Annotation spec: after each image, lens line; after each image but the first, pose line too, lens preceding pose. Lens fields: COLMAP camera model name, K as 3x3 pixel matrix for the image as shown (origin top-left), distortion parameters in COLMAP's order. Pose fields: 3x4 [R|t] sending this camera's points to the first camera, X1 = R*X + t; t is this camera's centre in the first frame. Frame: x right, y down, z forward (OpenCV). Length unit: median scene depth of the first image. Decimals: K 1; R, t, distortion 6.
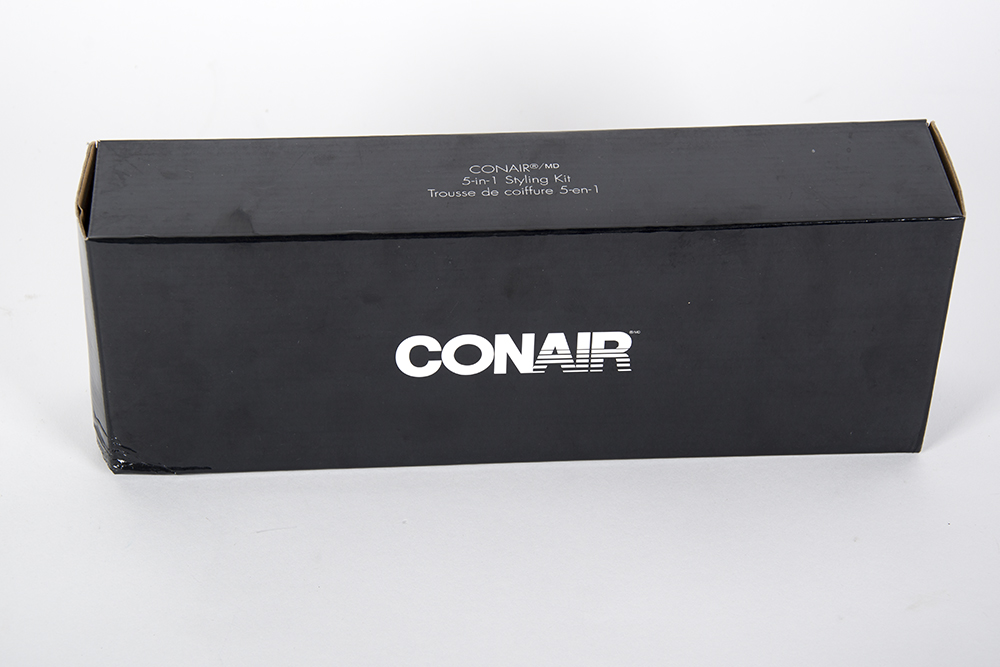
lens RADIAL K [[2500.1, 0, 494.2], [0, 2500.1, 337.4], [0, 0, 1]] dist [0.419072, 0.000000]
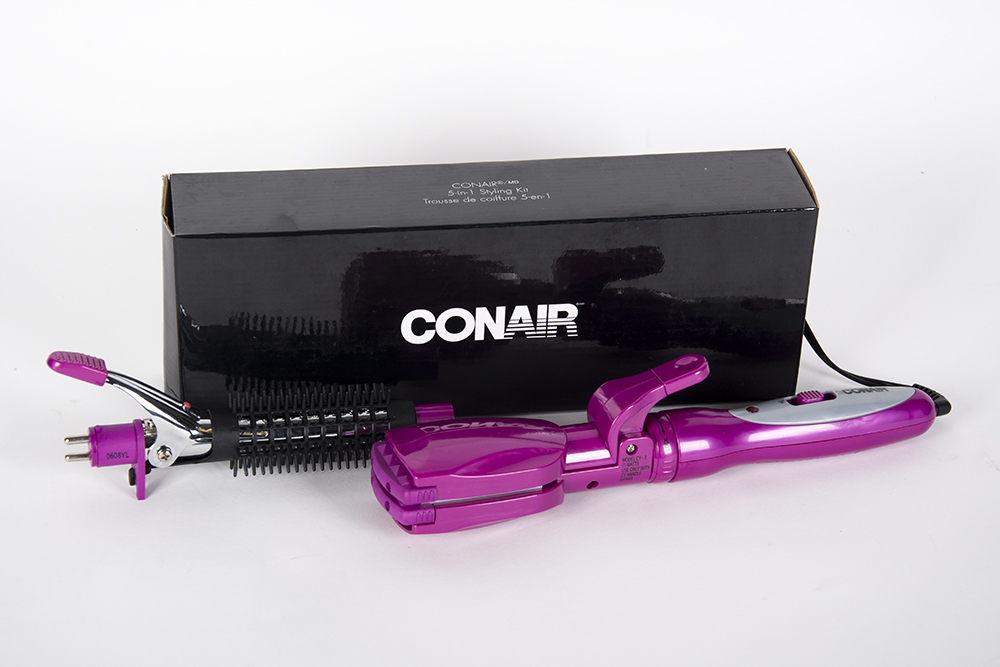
lens RADIAL K [[2500.1, 0, 499.5], [0, 2500.1, 330.0], [0, 0, 1]] dist [0.419072, 0.000000]
pose [[0.996975, -0.029403, 0.071953, -0.084031], [0.037334, 0.993065, -0.111485, 0.160964], [-0.068176, 0.113834, 0.991158, -0.318578]]
